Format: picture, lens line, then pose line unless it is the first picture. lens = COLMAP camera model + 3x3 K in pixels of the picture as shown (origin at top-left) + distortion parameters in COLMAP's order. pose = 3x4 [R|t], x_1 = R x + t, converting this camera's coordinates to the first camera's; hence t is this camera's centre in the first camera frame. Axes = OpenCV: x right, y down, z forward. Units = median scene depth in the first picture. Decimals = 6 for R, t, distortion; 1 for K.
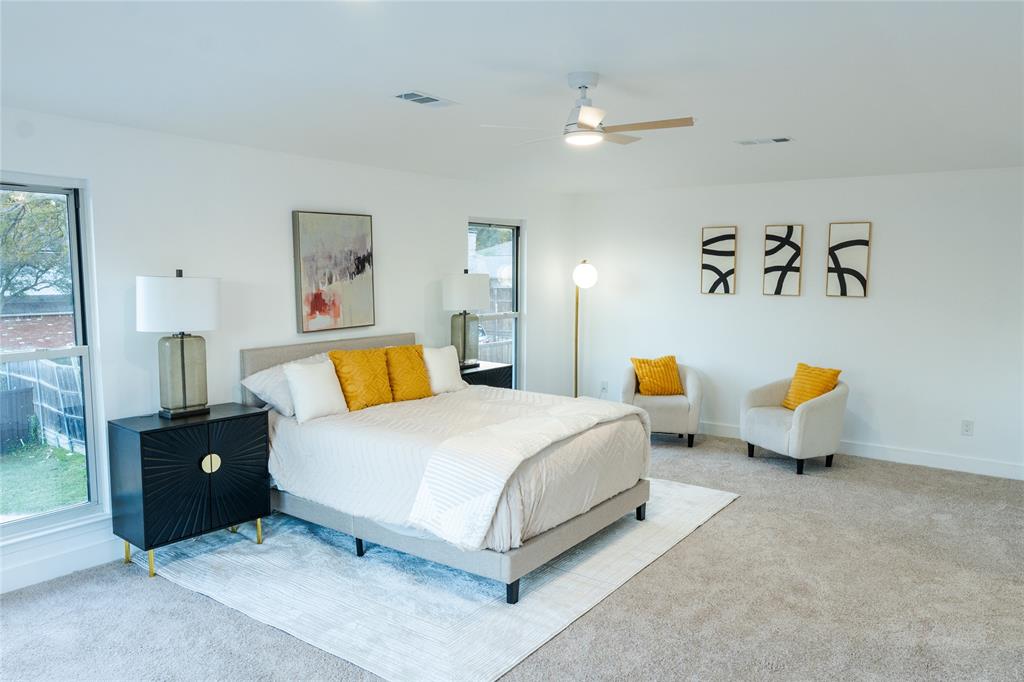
lens RADIAL K [[704.8, 0, 512.0], [0, 704.8, 341.0], [0, 0, 1]] dist [-0.045051, 0.005392]
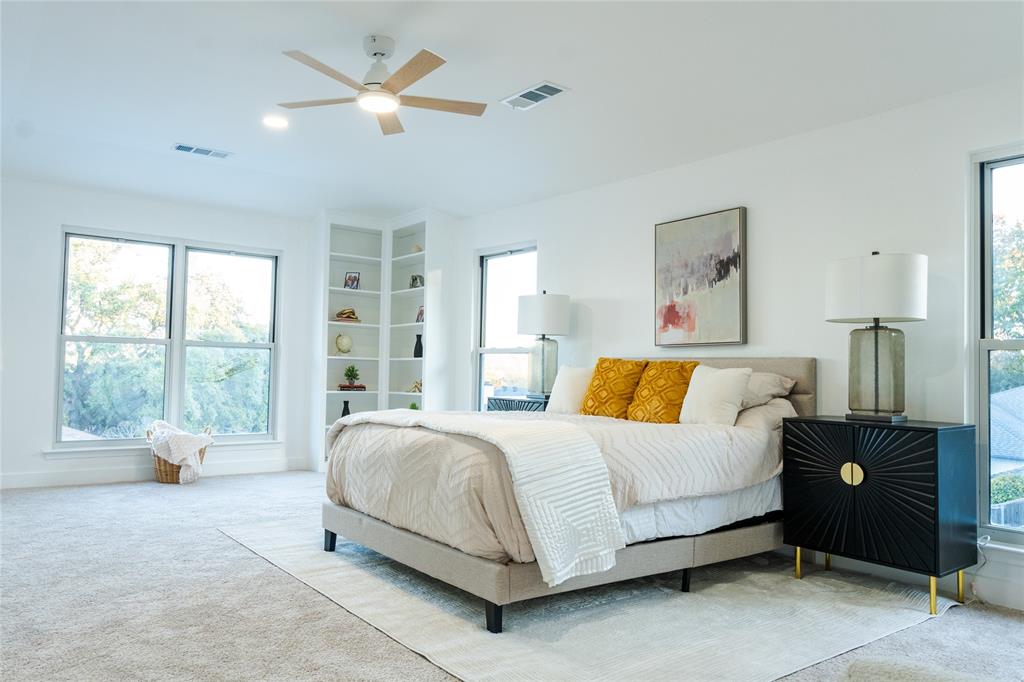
lens RADIAL K [[704.8, 0, 512.0], [0, 704.8, 341.0], [0, 0, 1]] dist [-0.045051, 0.005392]
pose [[-0.251858, -0.048240, -0.966561, 0.672379], [-0.116894, 0.992961, -0.019098, 0.022287], [0.960679, 0.108175, -0.255724, 1.018276]]
